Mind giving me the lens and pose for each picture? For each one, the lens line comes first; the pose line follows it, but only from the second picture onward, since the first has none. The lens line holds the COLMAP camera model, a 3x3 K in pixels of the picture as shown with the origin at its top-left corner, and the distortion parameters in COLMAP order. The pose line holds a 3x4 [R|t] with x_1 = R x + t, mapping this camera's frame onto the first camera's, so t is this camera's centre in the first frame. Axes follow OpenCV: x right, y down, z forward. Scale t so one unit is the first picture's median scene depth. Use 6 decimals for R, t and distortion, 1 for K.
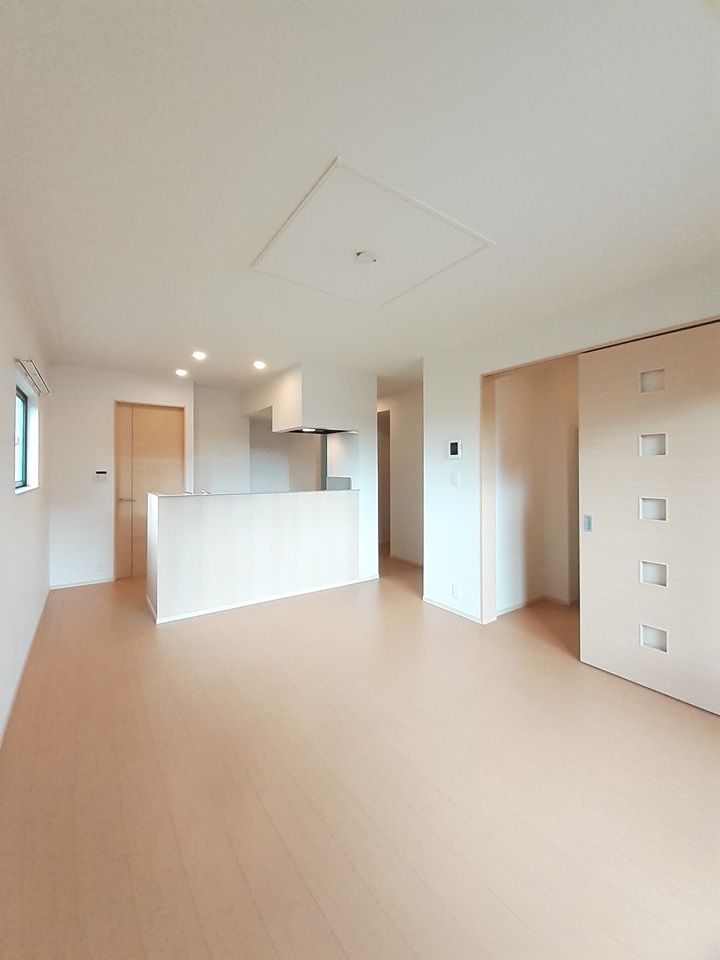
lens RADIAL K [[386.6, 0, 360.5], [0, 386.6, 464.2], [0, 0, 1]] dist [0.001360, 0.000060]
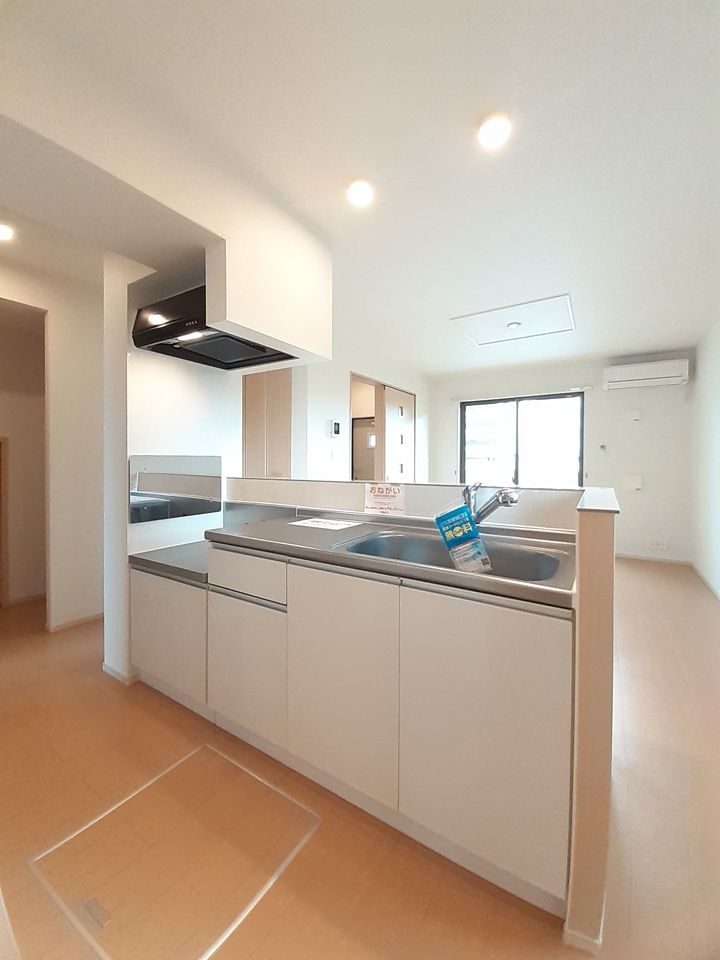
lens RADIAL K [[386.6, 0, 360.5], [0, 386.6, 464.2], [0, 0, 1]] dist [0.001360, 0.000060]
pose [[-0.388997, -0.007957, 0.921205, -0.784413], [-0.011914, 0.999923, 0.003606, 0.055729], [-0.921162, -0.009573, -0.389062, 1.360492]]
